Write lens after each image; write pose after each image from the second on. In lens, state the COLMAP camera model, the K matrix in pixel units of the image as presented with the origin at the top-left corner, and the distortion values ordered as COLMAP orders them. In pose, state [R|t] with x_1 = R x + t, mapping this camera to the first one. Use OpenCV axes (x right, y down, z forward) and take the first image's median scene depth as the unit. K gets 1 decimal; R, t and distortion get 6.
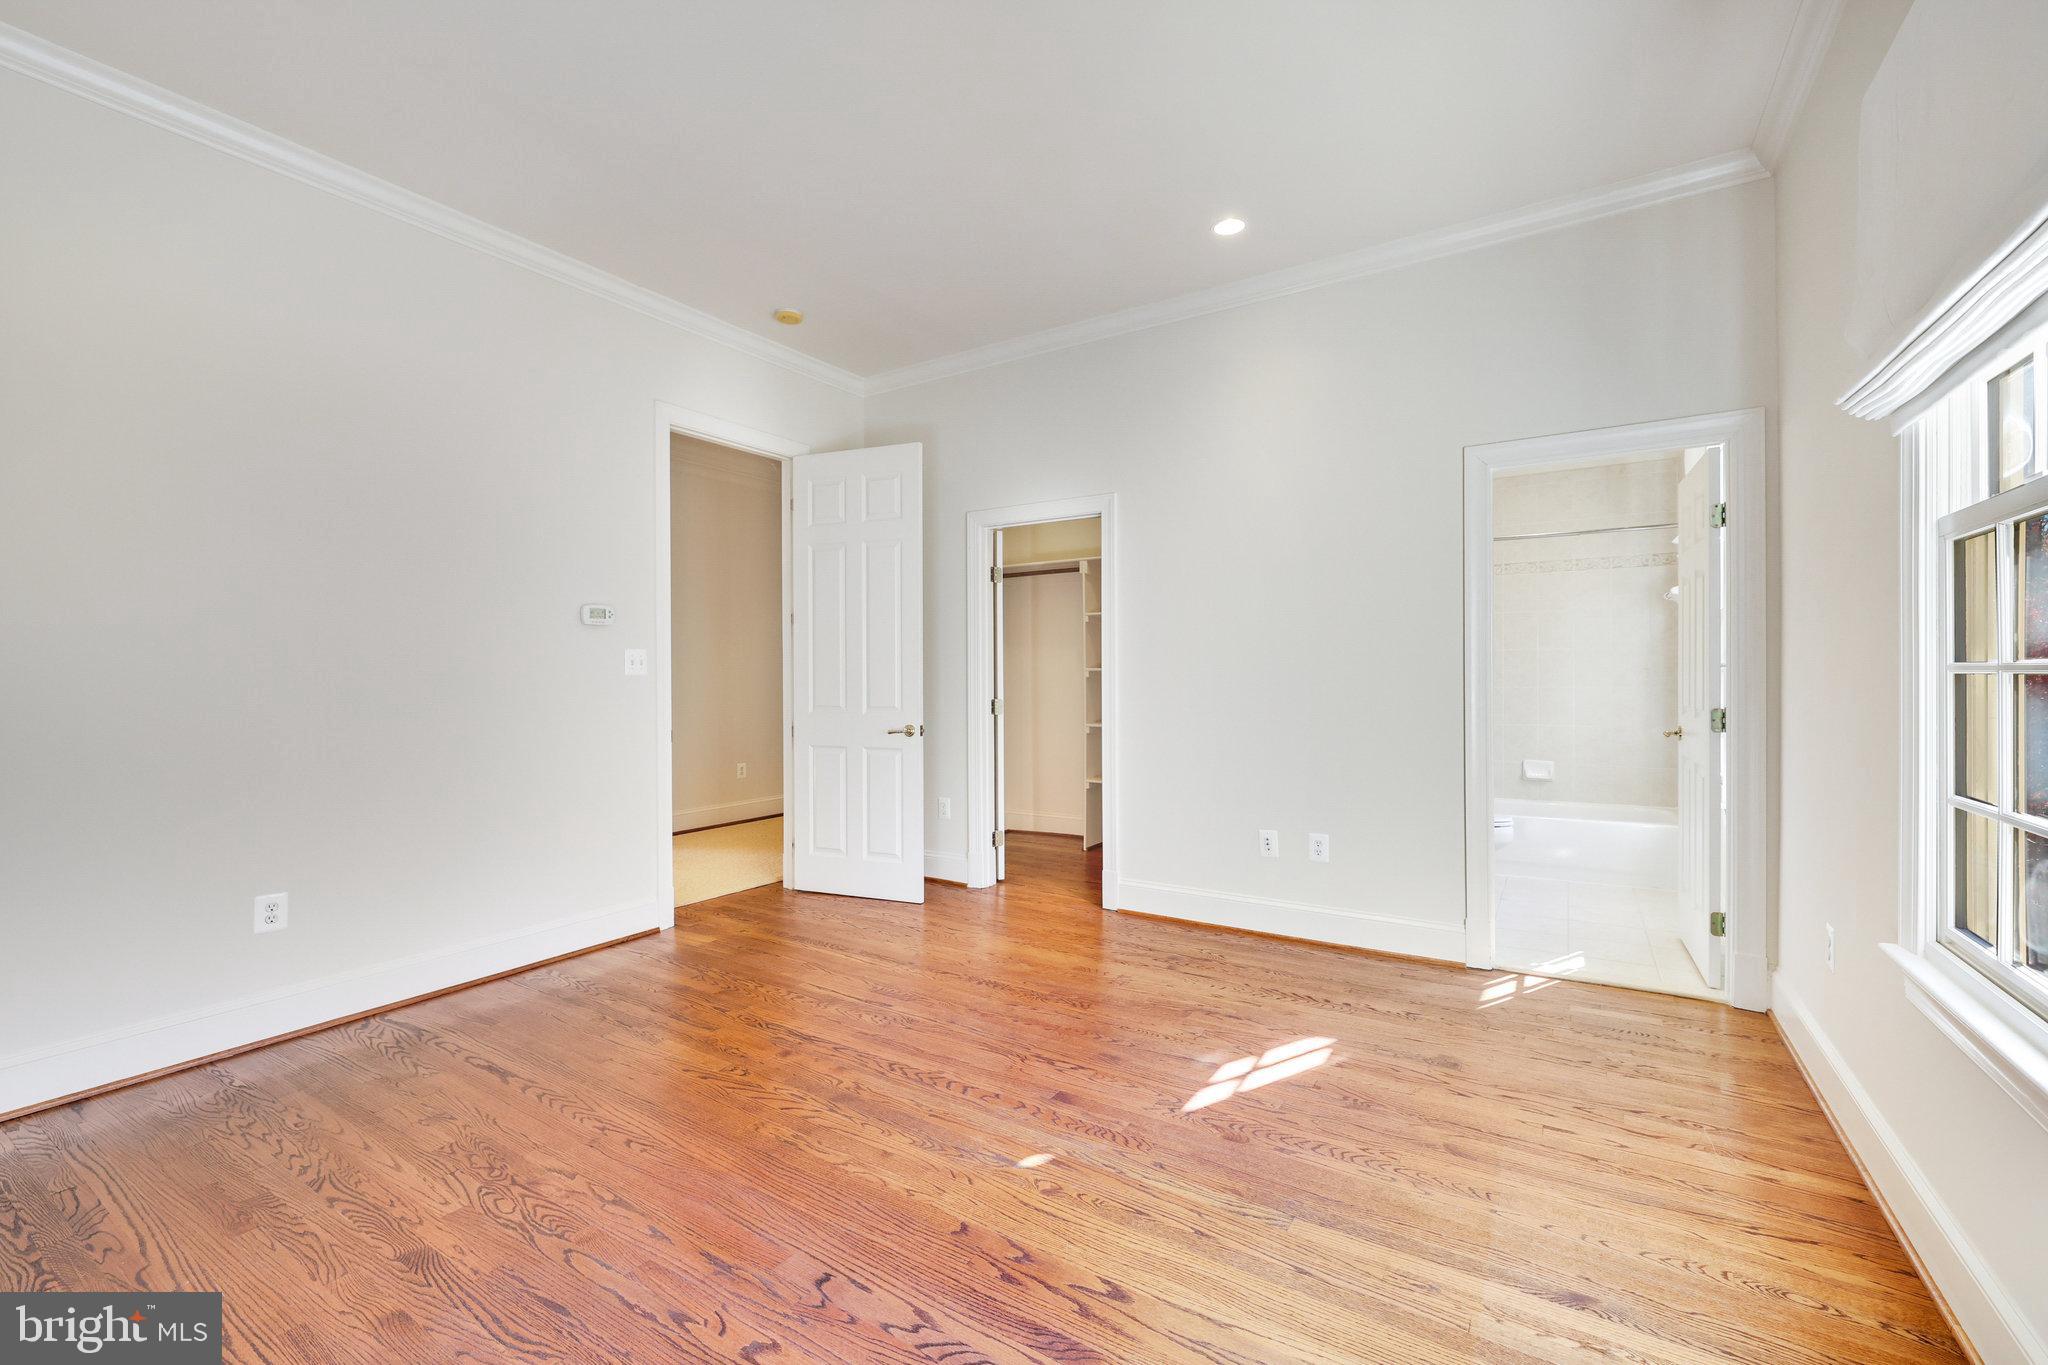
lens RADIAL K [[906.6, 0, 1021.9], [0, 906.6, 670.8], [0, 0, 1]] dist [0.000549, 0.000283]
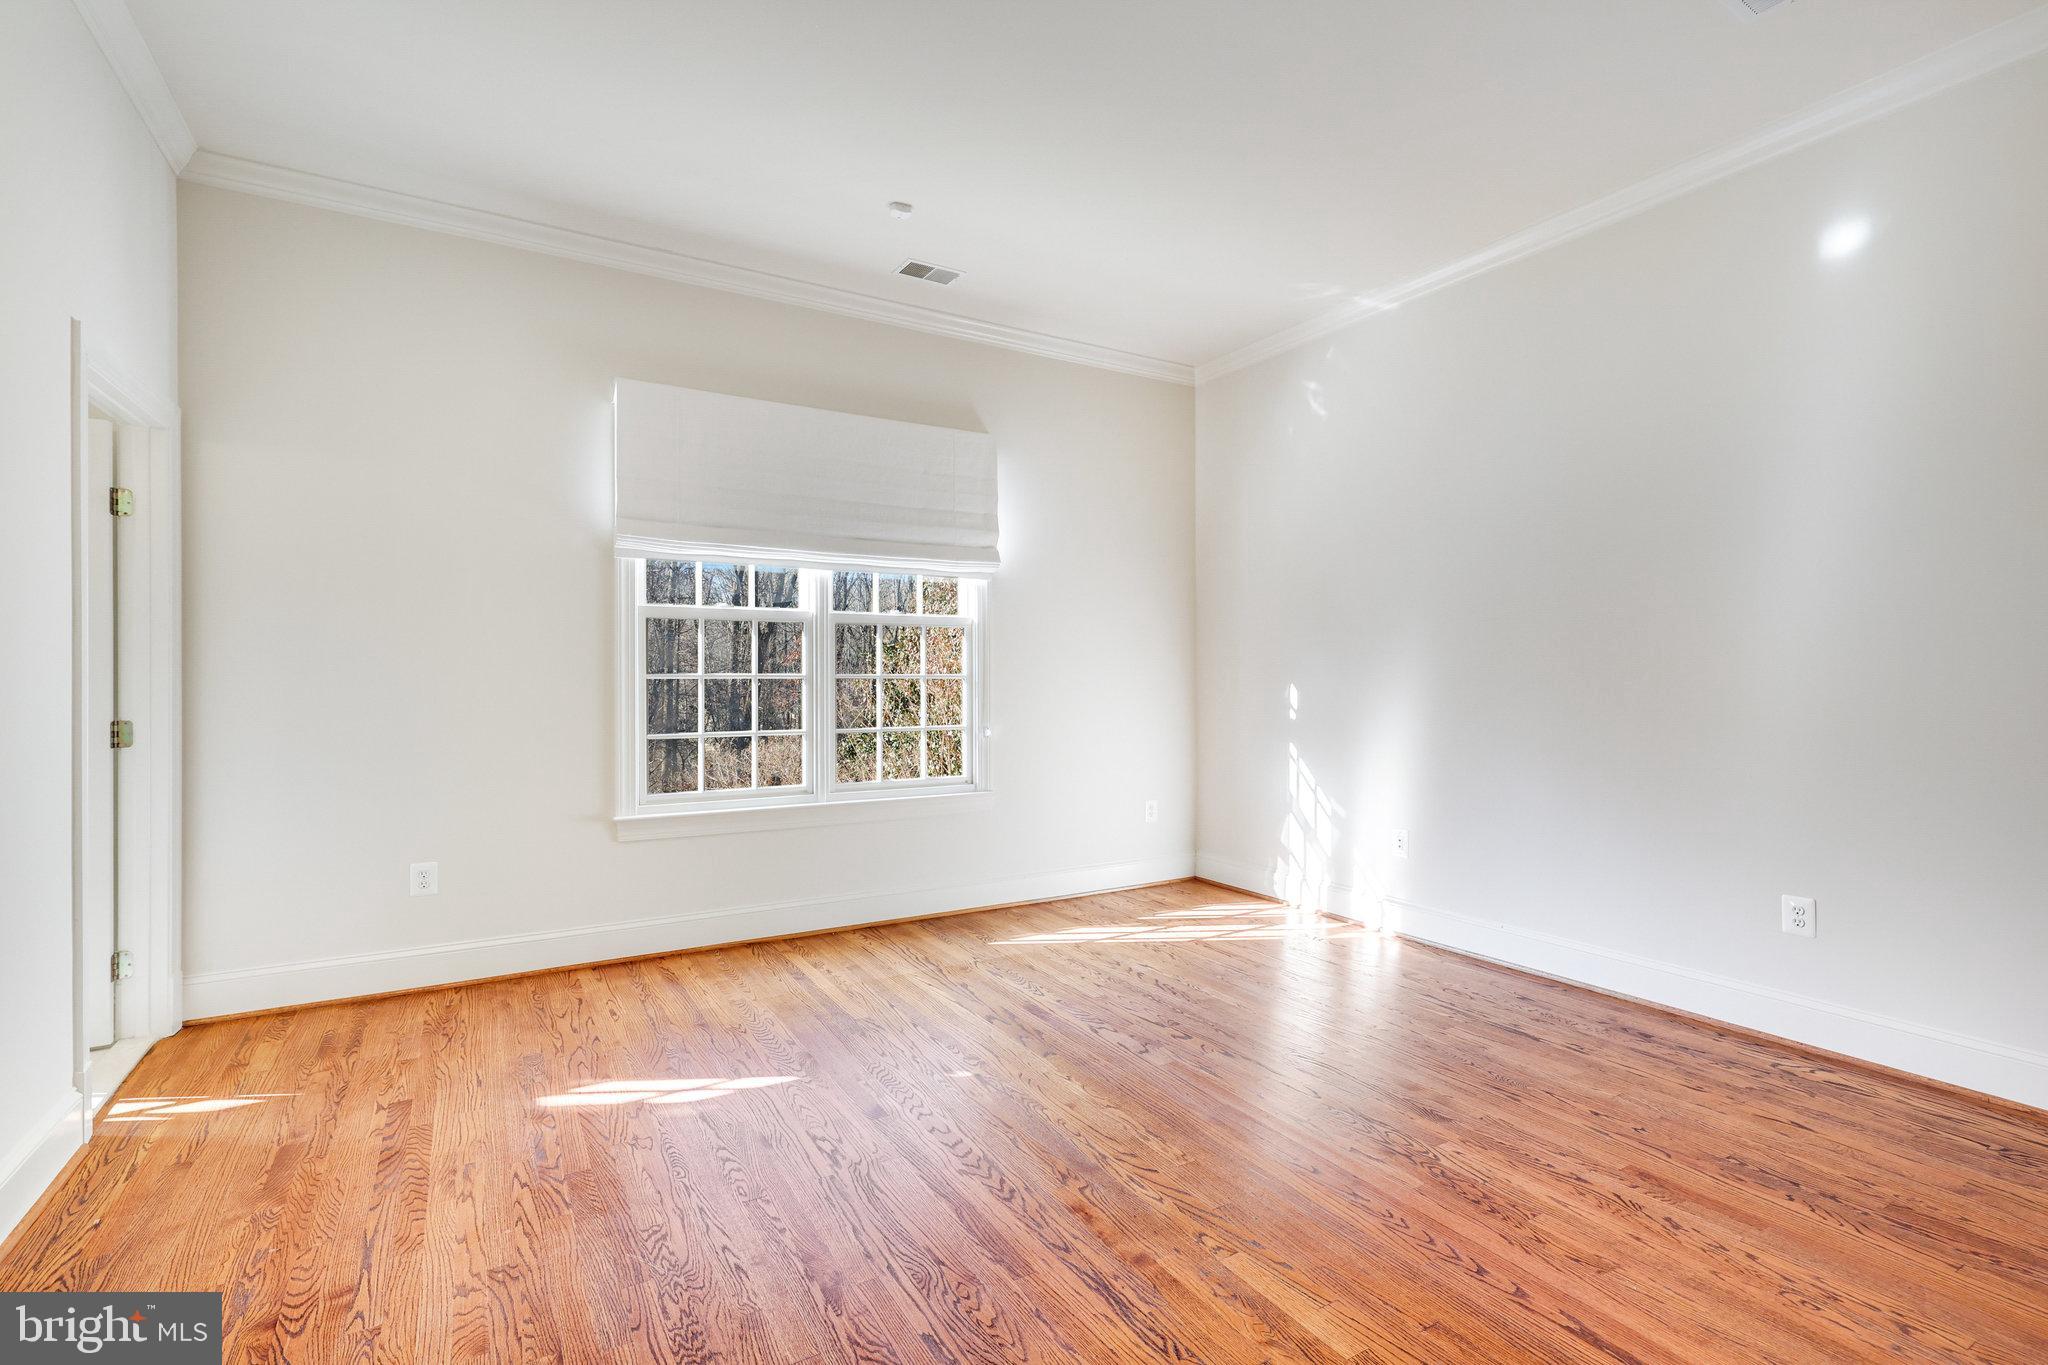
lens RADIAL K [[906.6, 0, 1021.9], [0, 906.6, 670.8], [0, 0, 1]] dist [0.000549, 0.000283]
pose [[-0.896091, 0.008090, 0.443797, -0.550222], [0.003820, 0.999937, -0.010516, 0.007603], [-0.443855, -0.007728, -0.896066, 1.877492]]
